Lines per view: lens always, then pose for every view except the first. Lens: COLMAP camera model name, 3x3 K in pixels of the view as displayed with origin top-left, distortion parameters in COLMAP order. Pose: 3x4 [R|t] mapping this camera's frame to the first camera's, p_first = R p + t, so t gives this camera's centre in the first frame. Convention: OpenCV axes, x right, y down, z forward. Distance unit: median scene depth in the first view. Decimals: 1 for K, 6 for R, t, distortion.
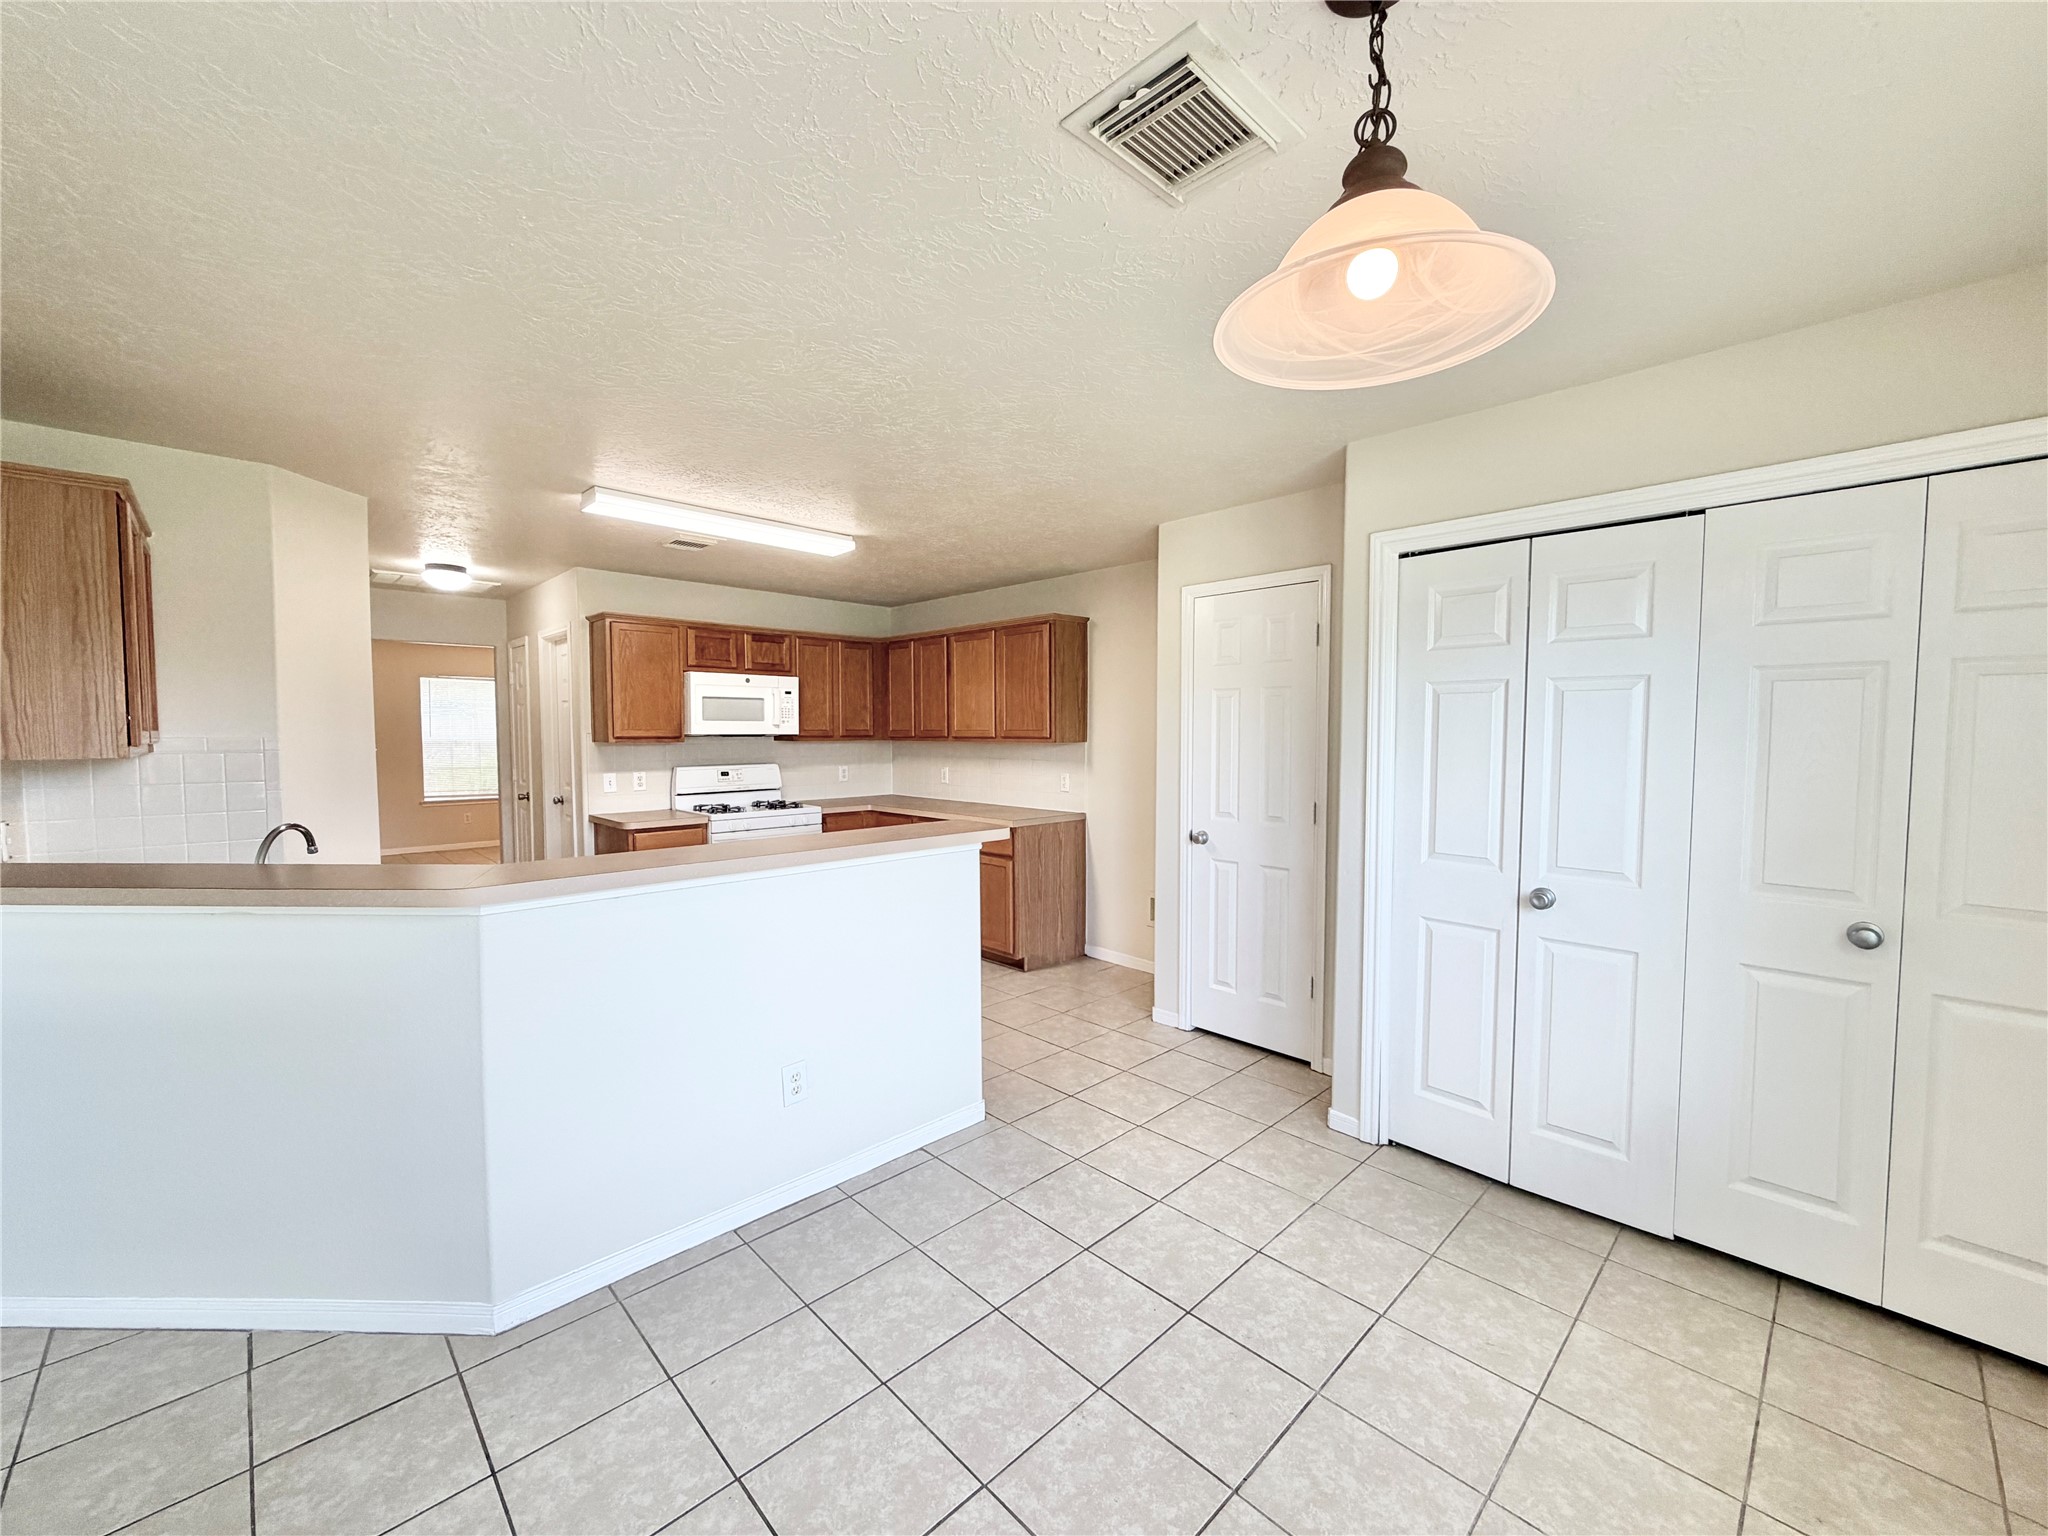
lens RADIAL K [[818.1, 0, 1015.3], [0, 818.1, 773.7], [0, 0, 1]] dist [0.000656, 0.000851]
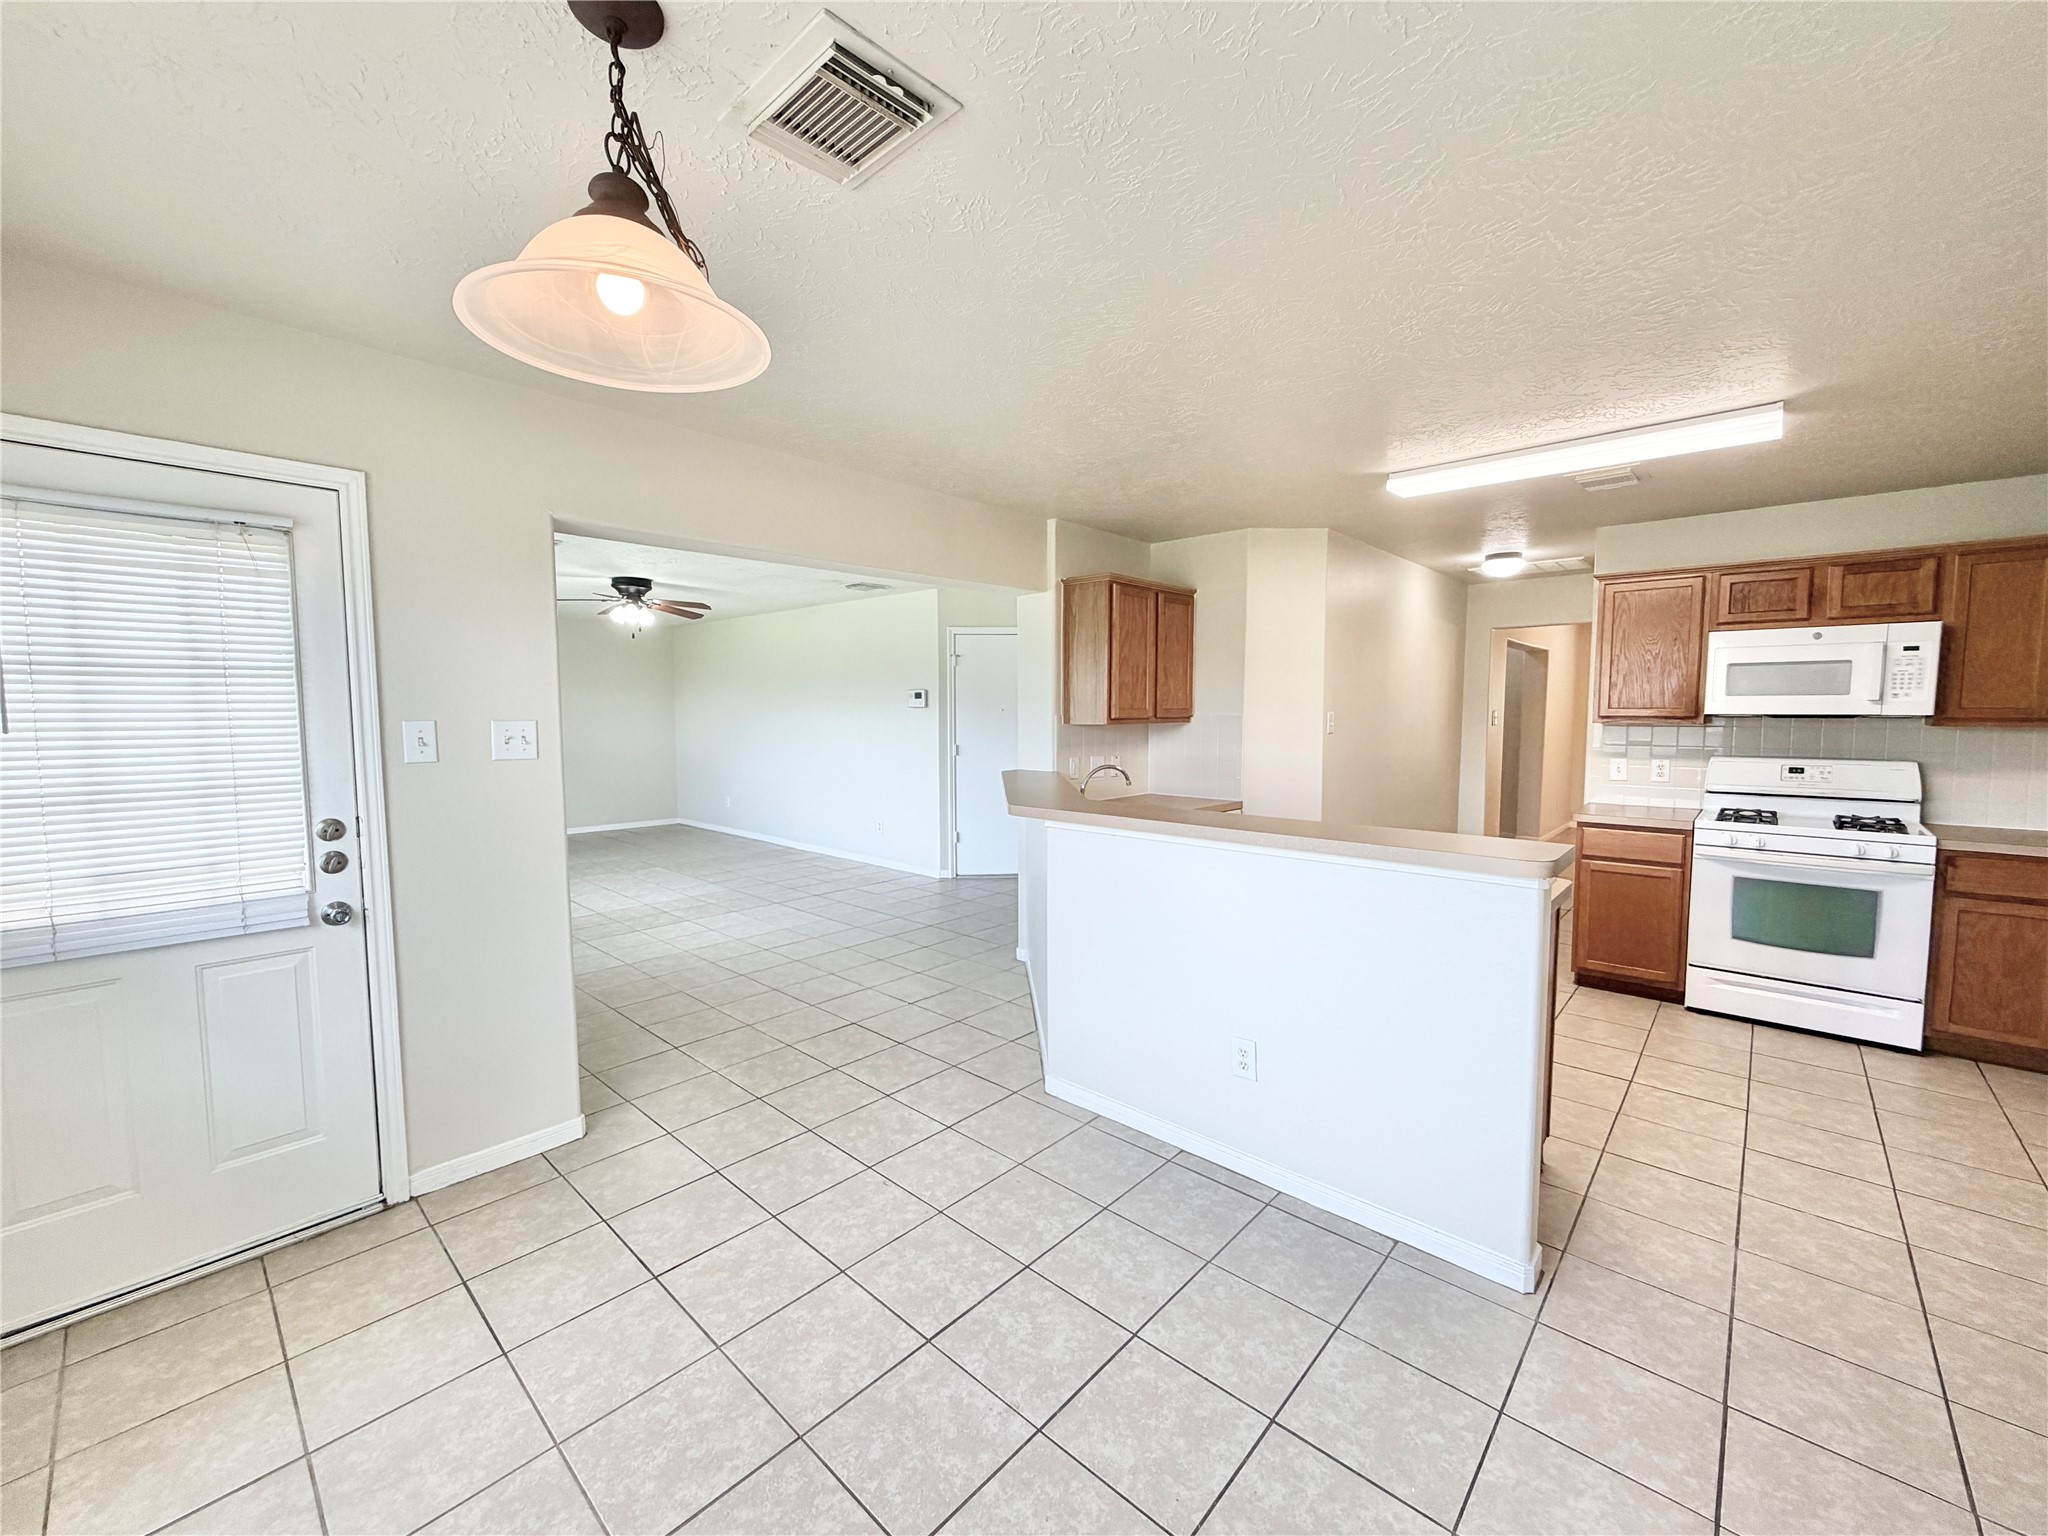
lens RADIAL K [[818.1, 0, 1019.9], [0, 818.1, 768.5], [0, 0, 1]] dist [0.000656, 0.000851]
pose [[0.057798, 0.071781, -0.995744, 0.344776], [-0.051687, 0.996289, 0.068821, -0.016948], [0.996989, 0.047489, 0.061293, 0.318853]]
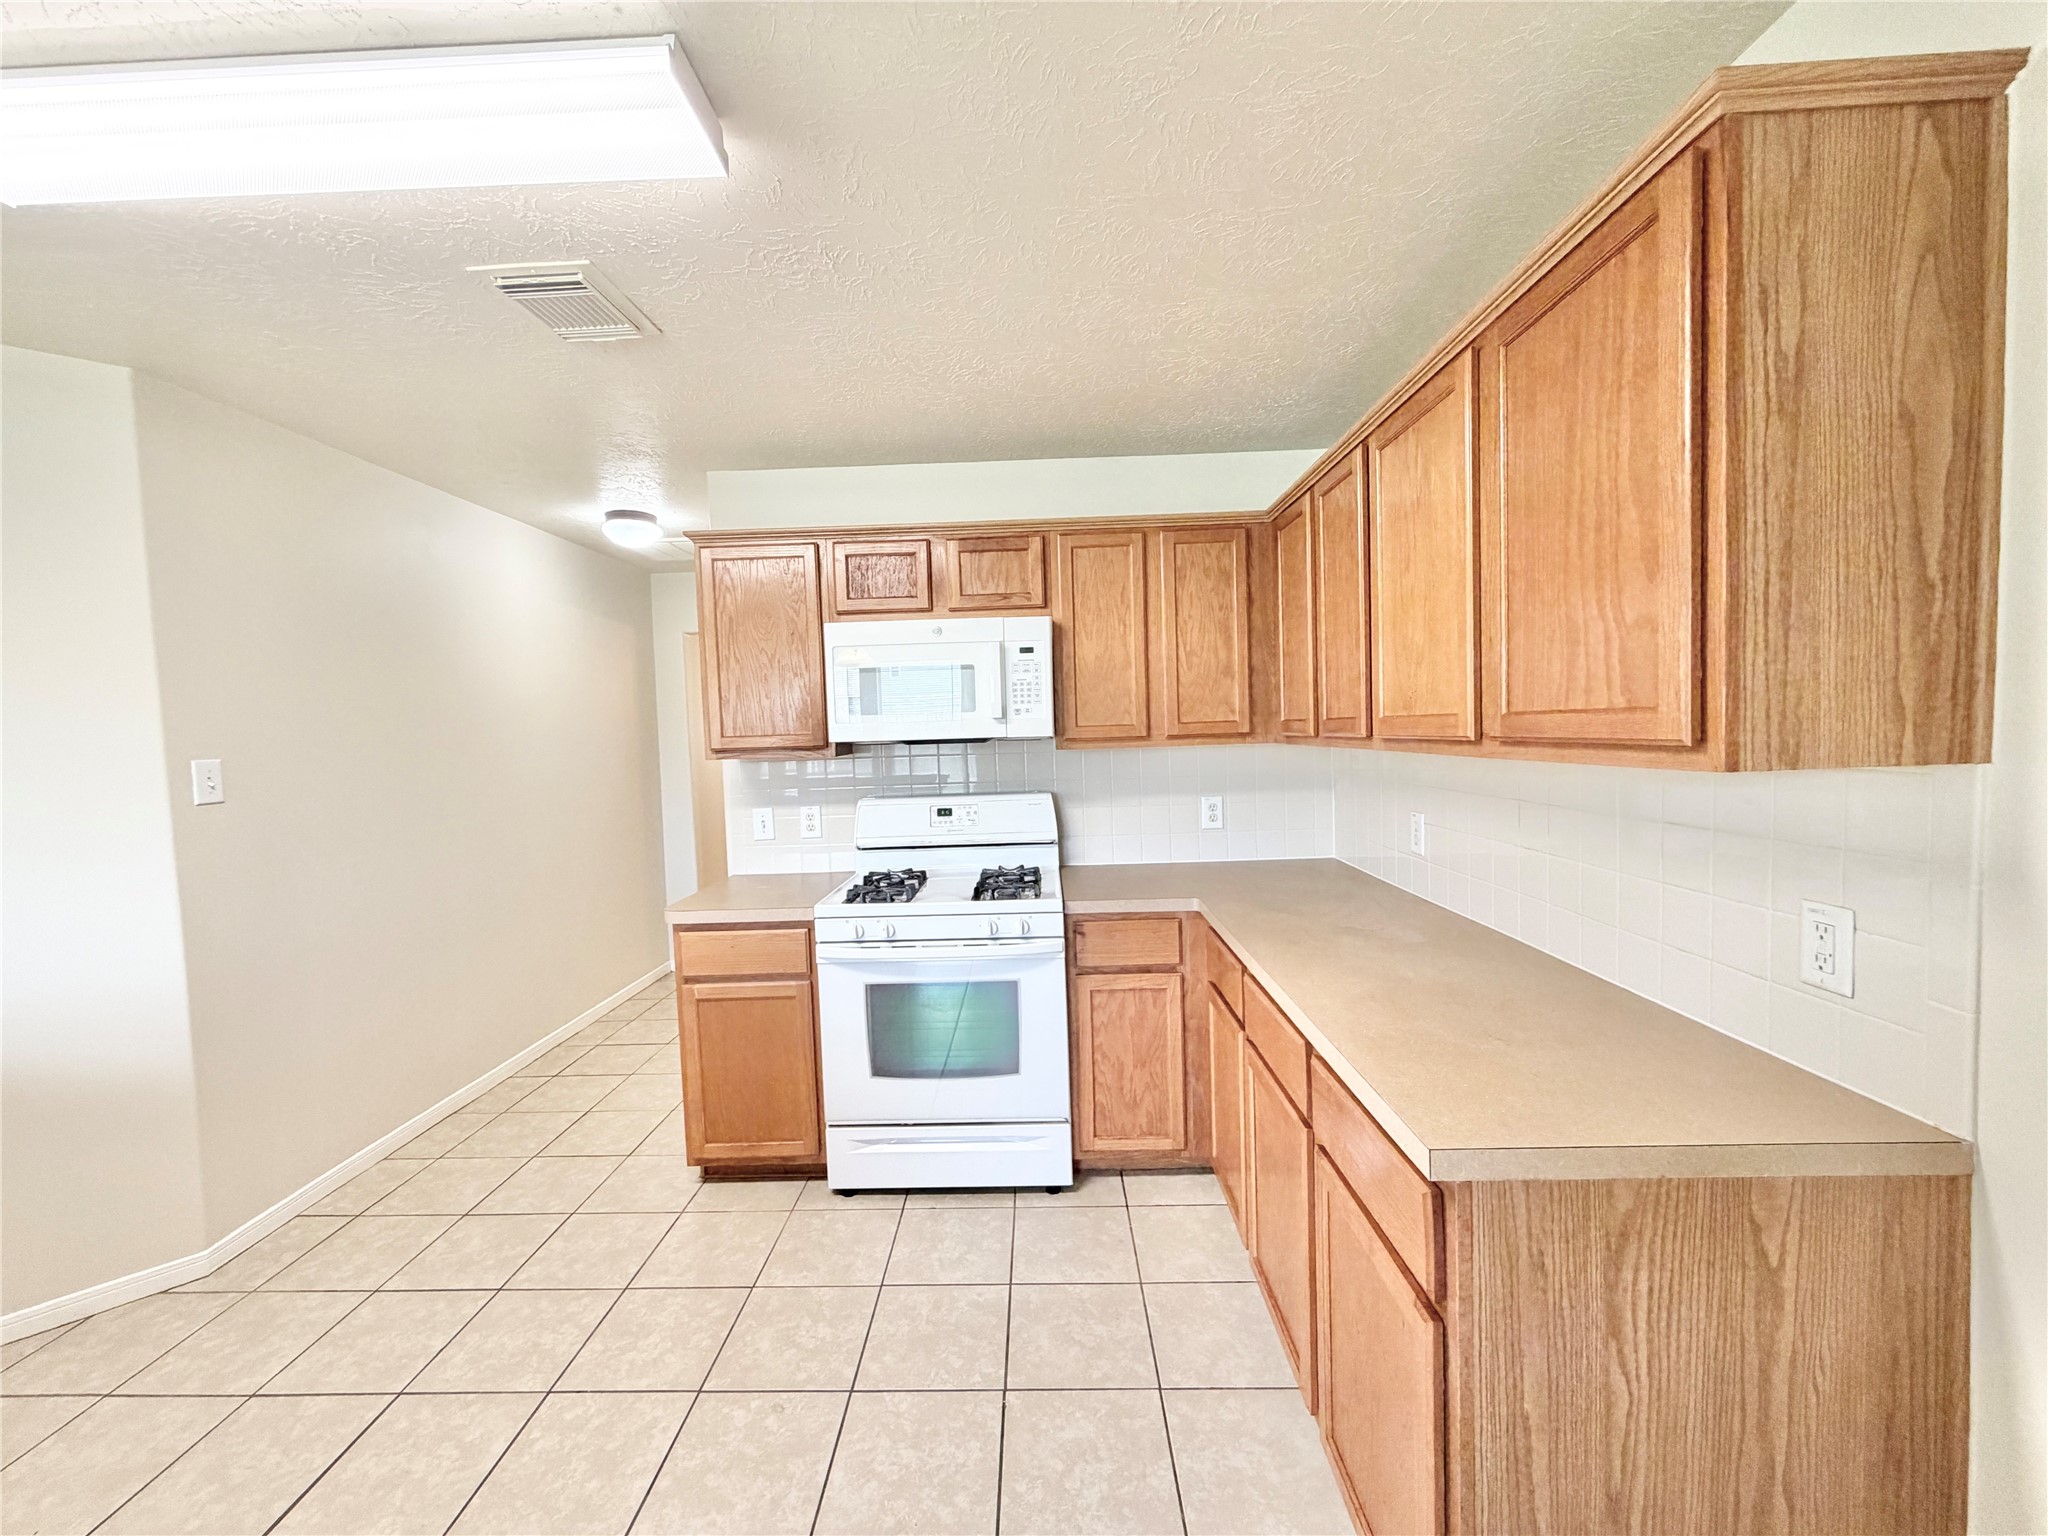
lens RADIAL K [[818.1, 0, 1018.0], [0, 818.1, 768.2], [0, 0, 1]] dist [0.000656, 0.000851]
pose [[0.699816, 0.012732, -0.714210, 0.067684], [-0.007312, 0.999916, 0.010662, -0.038500], [0.714286, -0.002239, 0.699851, 0.731342]]
